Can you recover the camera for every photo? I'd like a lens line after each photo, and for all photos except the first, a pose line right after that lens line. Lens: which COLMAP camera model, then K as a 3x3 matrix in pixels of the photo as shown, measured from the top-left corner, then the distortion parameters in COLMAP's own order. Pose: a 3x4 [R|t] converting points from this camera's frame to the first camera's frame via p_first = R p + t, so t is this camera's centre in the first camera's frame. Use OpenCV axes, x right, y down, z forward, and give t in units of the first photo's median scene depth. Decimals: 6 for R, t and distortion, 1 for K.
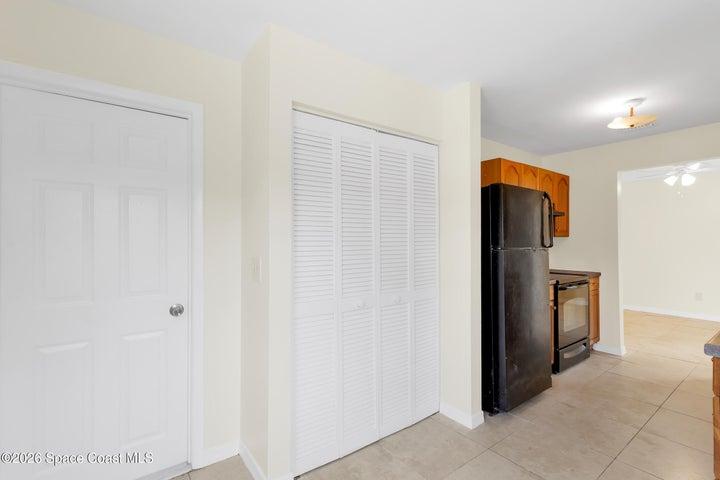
lens RADIAL K [[337.4, 0, 362.8], [0, 337.4, 236.0], [0, 0, 1]] dist [0.001493, 0.000047]
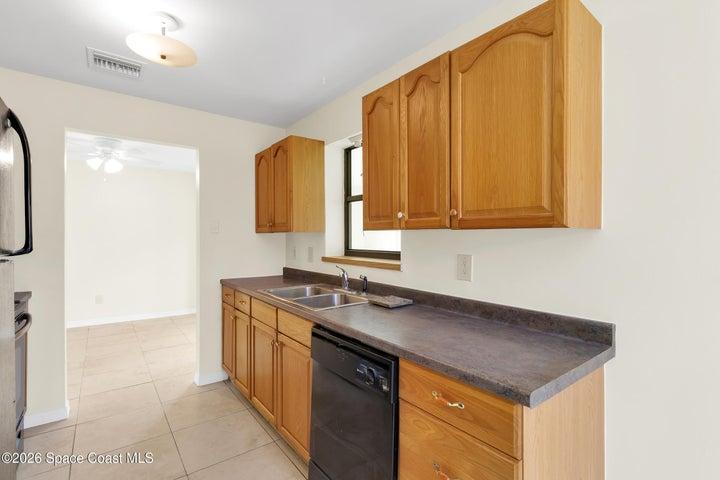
lens RADIAL K [[337.4, 0, 362.8], [0, 337.4, 236.0], [0, 0, 1]] dist [0.001493, 0.000047]
pose [[-0.017720, 0.008241, 0.999809, 0.111421], [-0.019974, 0.999764, -0.008595, 0.005500], [-0.999643, -0.020122, -0.017551, 0.440236]]
